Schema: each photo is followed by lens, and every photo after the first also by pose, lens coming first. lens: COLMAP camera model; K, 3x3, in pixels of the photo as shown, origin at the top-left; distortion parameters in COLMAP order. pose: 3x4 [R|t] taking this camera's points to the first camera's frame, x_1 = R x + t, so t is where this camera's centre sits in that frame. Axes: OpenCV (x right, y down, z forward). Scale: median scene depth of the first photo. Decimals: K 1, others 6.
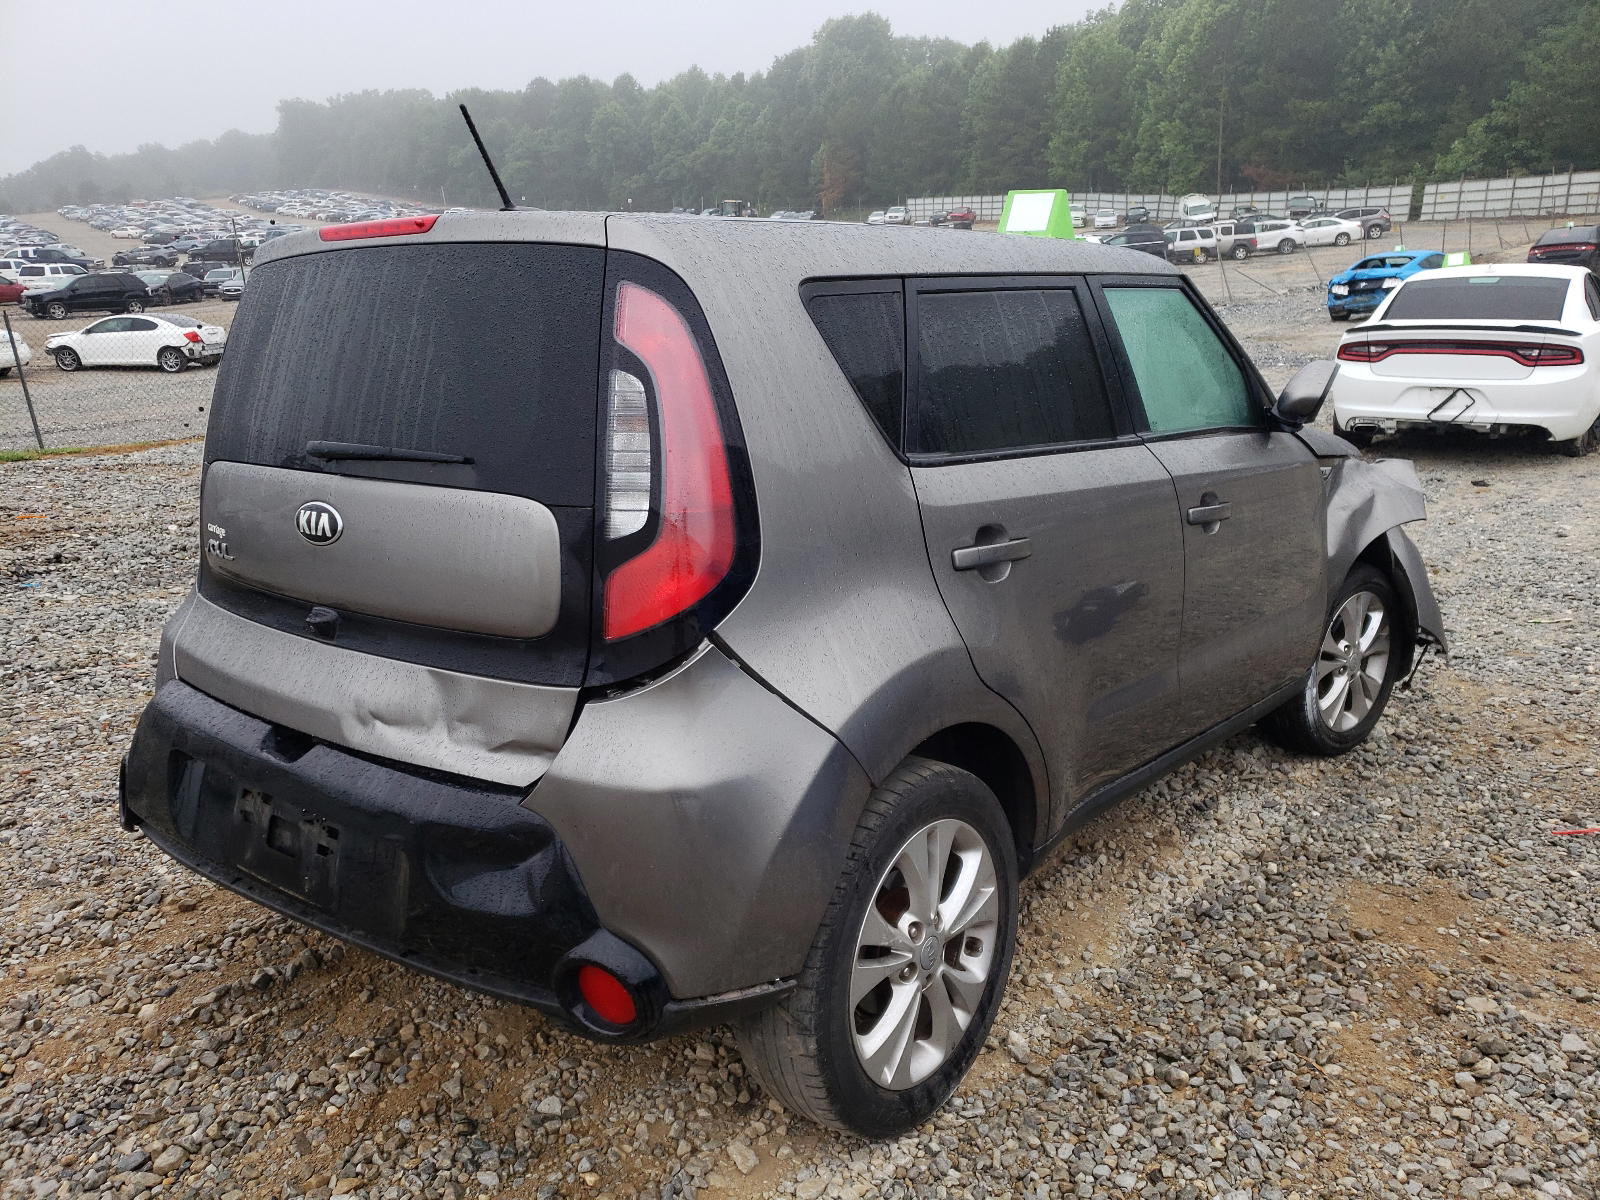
lens RADIAL K [[1254.4, 0, 800.0], [0, 1254.4, 600.0], [0, 0, 1]] dist [-0.006556, 0.086654]
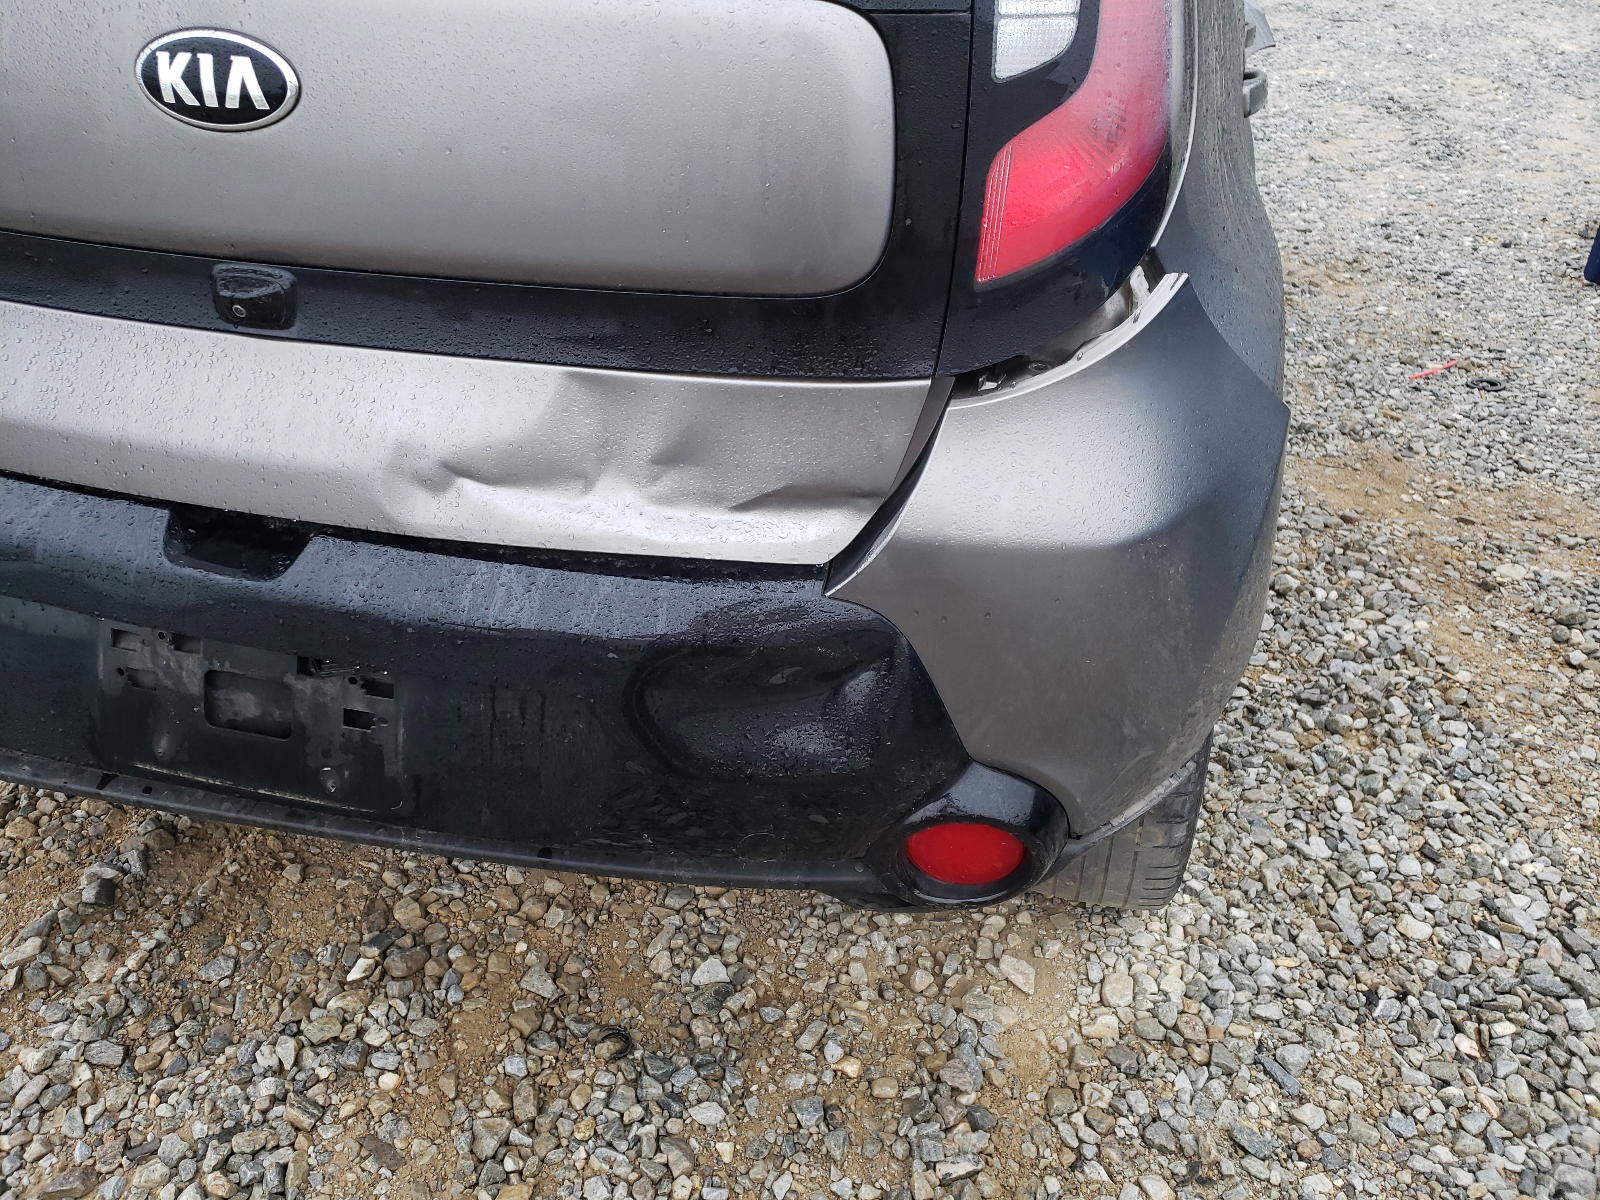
lens RADIAL K [[1296.9, 0, 874.8], [0, 1296.9, 568.7], [0, 0, 1]] dist [0.043523, -0.008272]
pose [[0.920197, -0.173682, 0.350815, -0.344320], [0.064974, 0.951518, 0.300651, -0.018935], [-0.386025, -0.253864, 0.886870, 0.405031]]
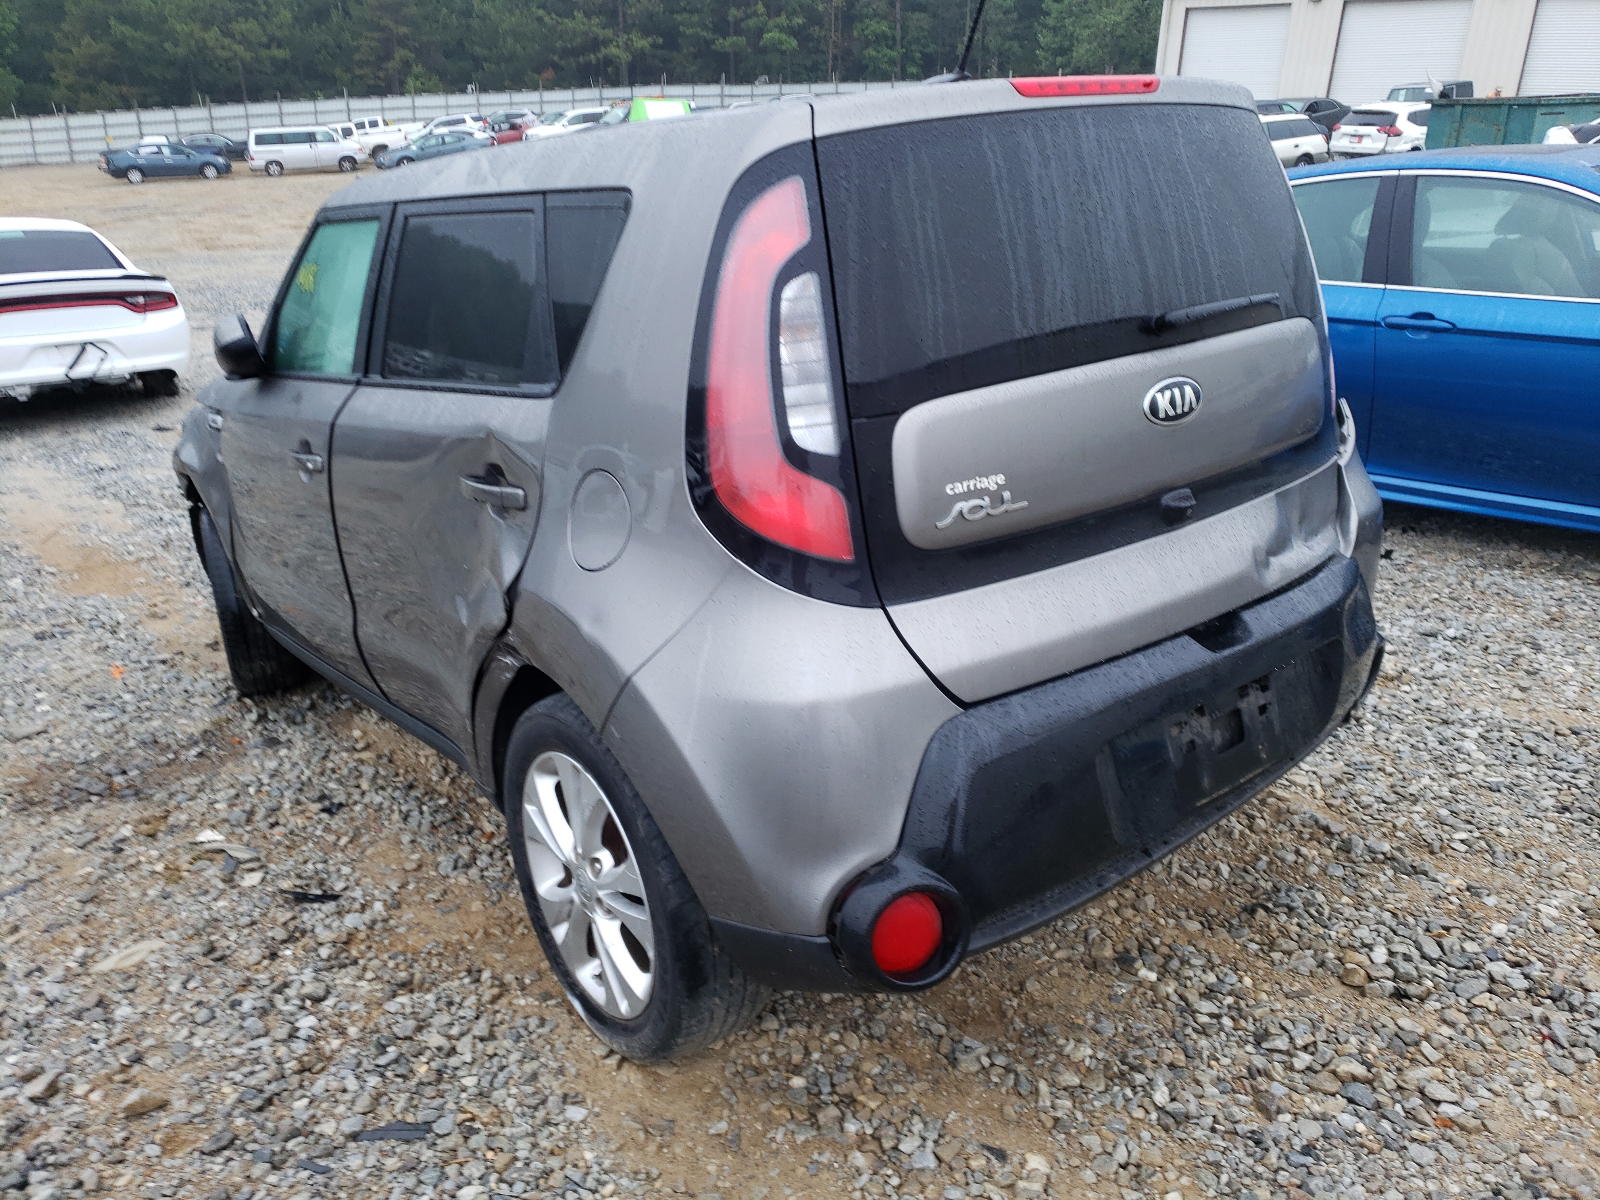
lens RADIAL K [[1296.9, 0, 874.8], [0, 1296.9, 568.7], [0, 0, 1]] dist [0.043523, -0.008272]
pose [[0.221451, -0.280229, 0.934040, -1.307203], [0.290298, 0.933341, 0.211193, -0.203705], [-0.930960, 0.224381, 0.288039, 0.909902]]
